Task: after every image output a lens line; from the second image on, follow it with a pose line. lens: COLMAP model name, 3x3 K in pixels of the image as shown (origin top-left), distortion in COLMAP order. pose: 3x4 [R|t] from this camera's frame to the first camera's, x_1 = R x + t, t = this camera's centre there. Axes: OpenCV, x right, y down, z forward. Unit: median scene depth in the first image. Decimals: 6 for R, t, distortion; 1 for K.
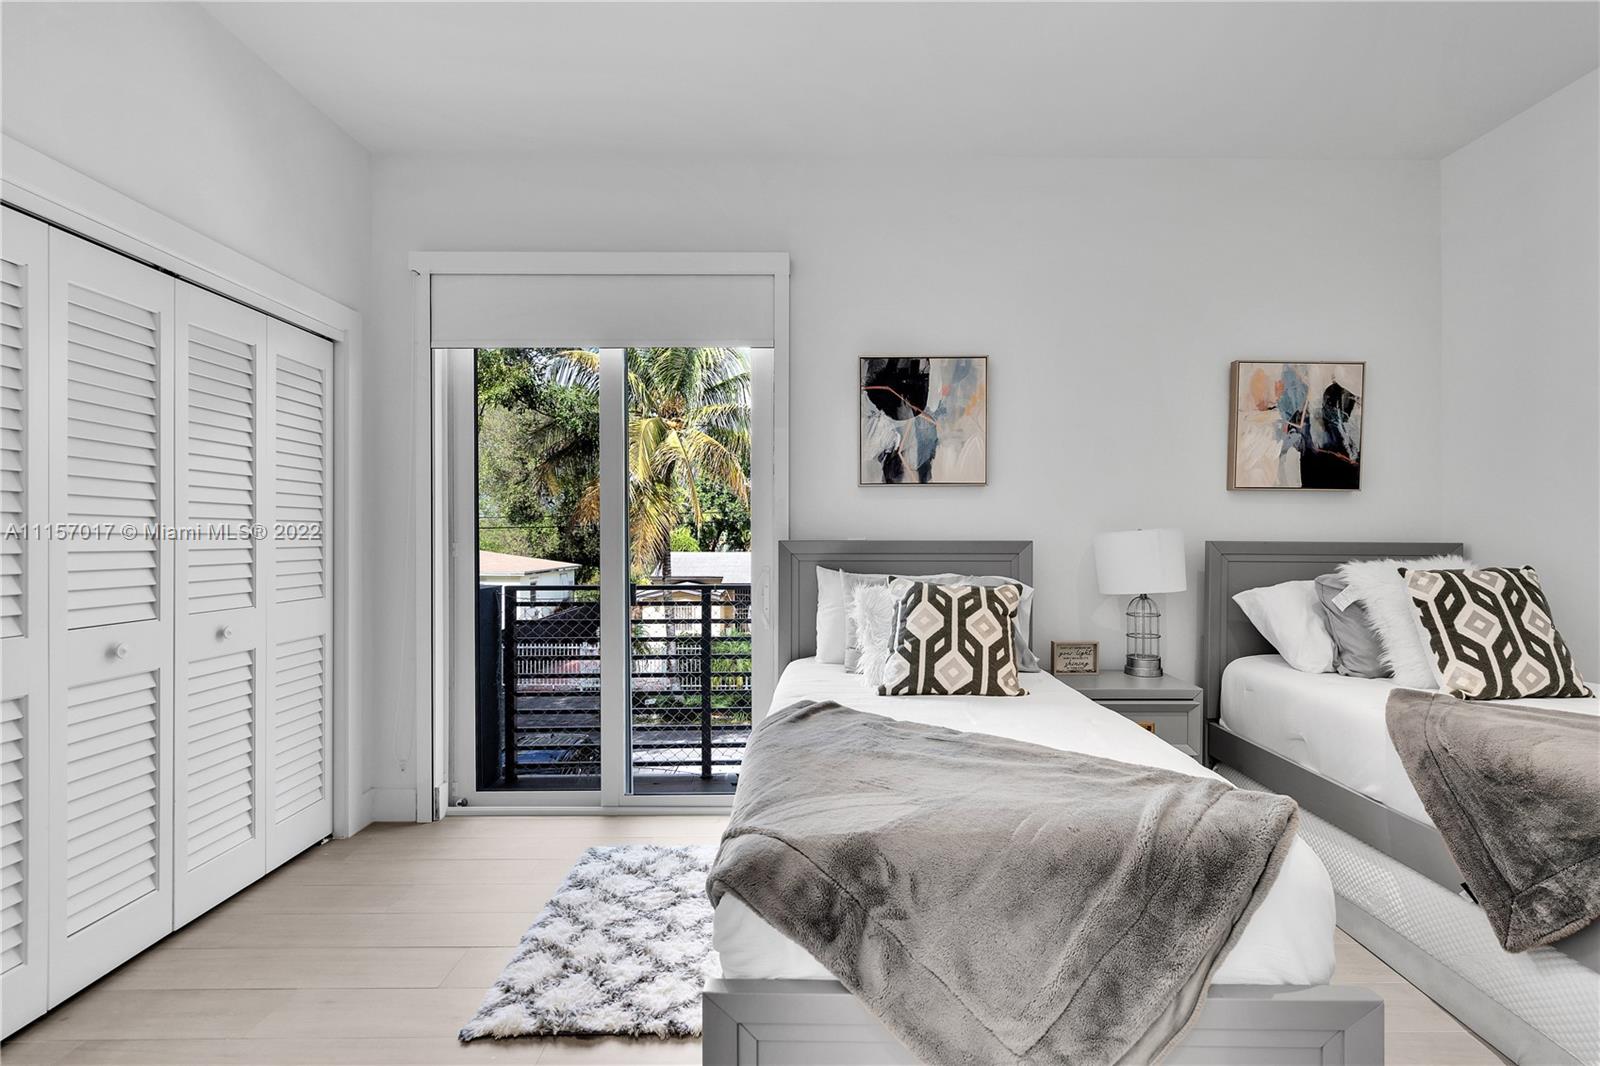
lens RADIAL K [[739.0, 0, 806.3], [0, 739.0, 537.4], [0, 0, 1]] dist [-0.003197, 0.001497]
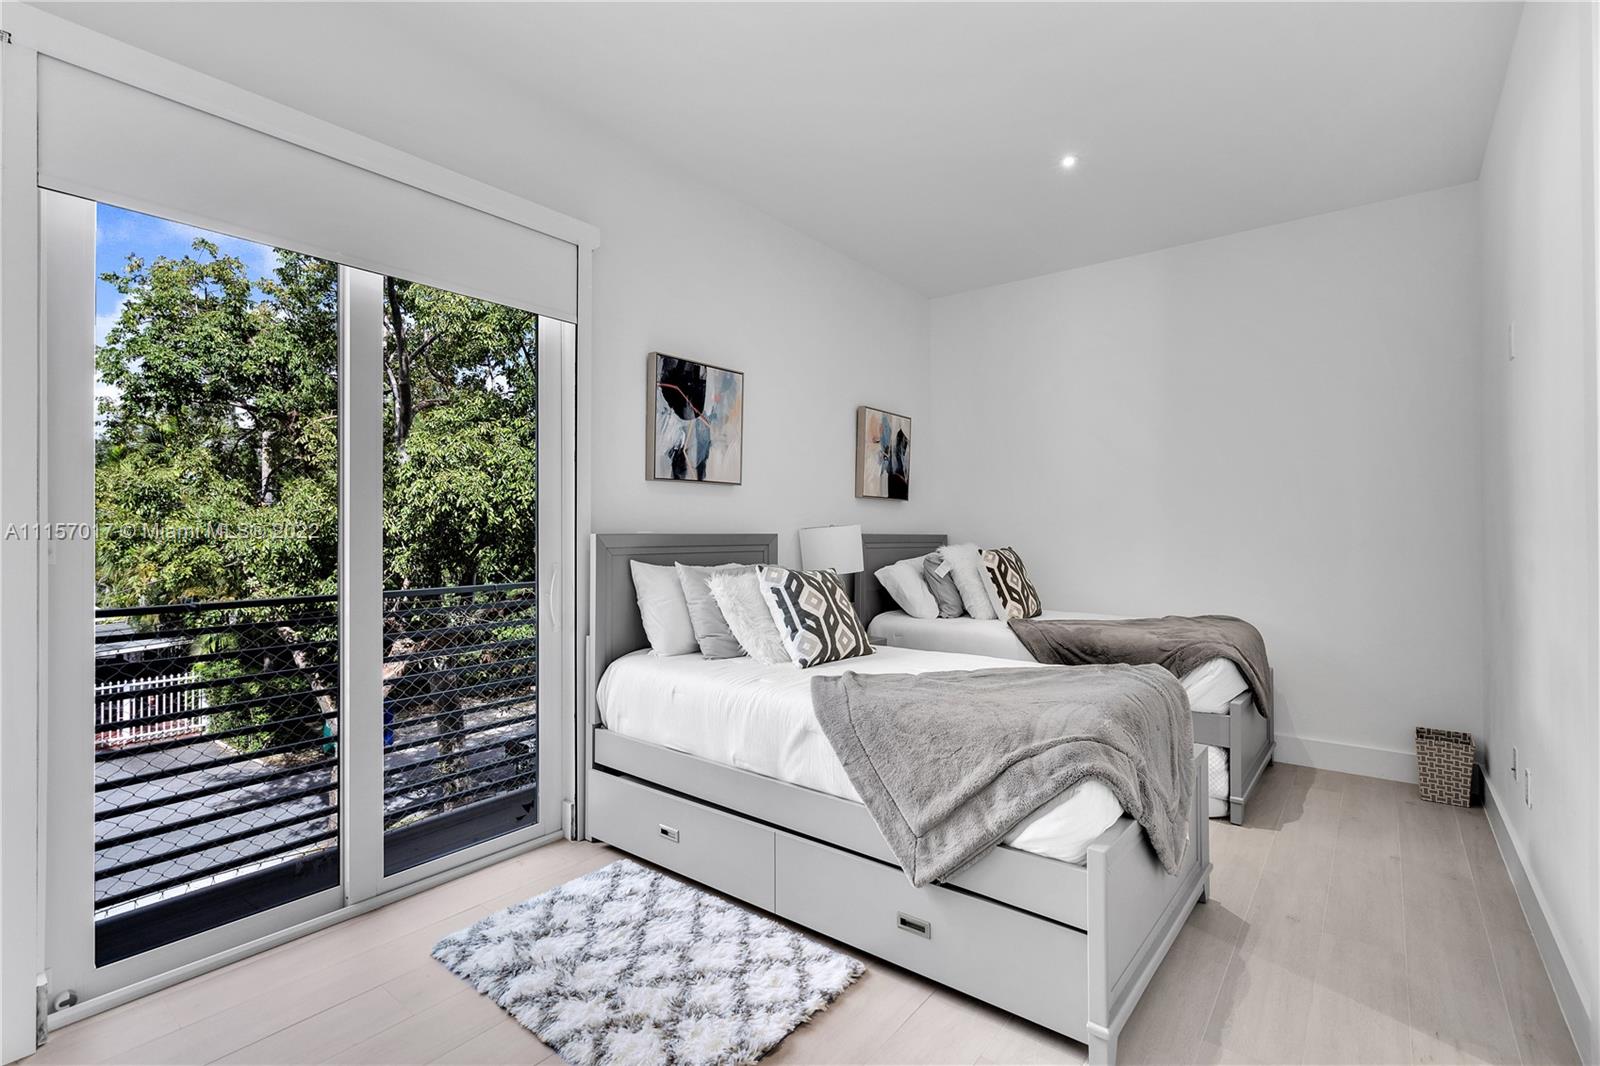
lens RADIAL K [[739.0, 0, 805.2], [0, 739.0, 529.6], [0, 0, 1]] dist [-0.003197, 0.001497]
pose [[0.616650, 0.001309, 0.787236, -0.598775], [0.000187, 0.999998, -0.001810, -0.000315], [-0.787237, 0.001264, 0.616649, 0.217116]]
